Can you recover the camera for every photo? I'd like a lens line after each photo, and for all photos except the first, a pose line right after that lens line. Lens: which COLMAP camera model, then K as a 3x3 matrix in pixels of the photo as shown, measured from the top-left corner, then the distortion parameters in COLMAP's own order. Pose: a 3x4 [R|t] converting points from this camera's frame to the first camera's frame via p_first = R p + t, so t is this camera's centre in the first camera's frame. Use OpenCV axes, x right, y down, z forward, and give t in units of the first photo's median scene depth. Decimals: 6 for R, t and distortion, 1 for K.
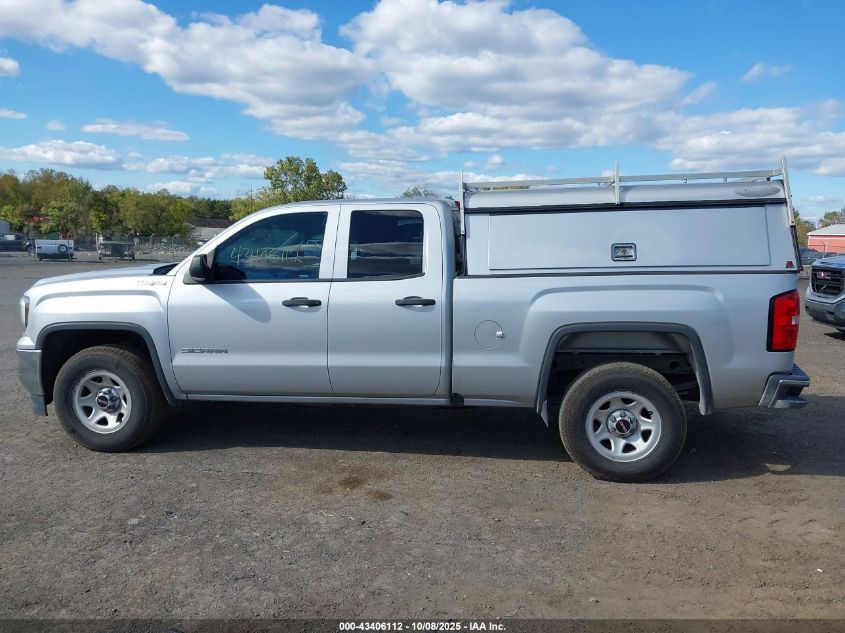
lens RADIAL K [[686.0, 0, 420.0], [0, 686.0, 326.7], [0, 0, 1]] dist [0.005631, 0.005787]
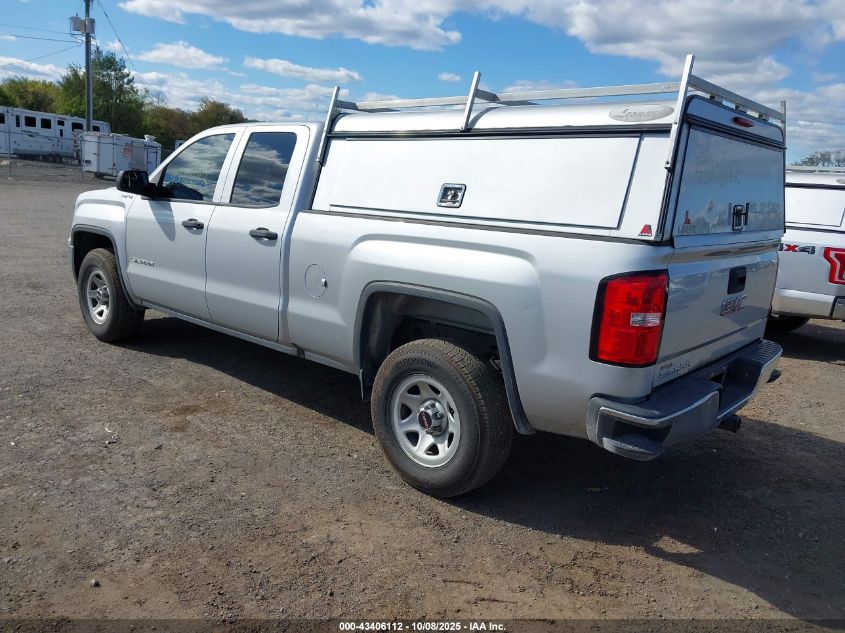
lens RADIAL K [[669.8, 0, 422.5], [0, 669.8, 316.5], [0, 0, 1]] dist [0.005559, -0.004111]
pose [[0.838639, 0.164282, -0.519322, 0.643175], [-0.140743, 0.986411, 0.084759, -0.033005], [0.526189, 0.002009, 0.850365, 0.343475]]
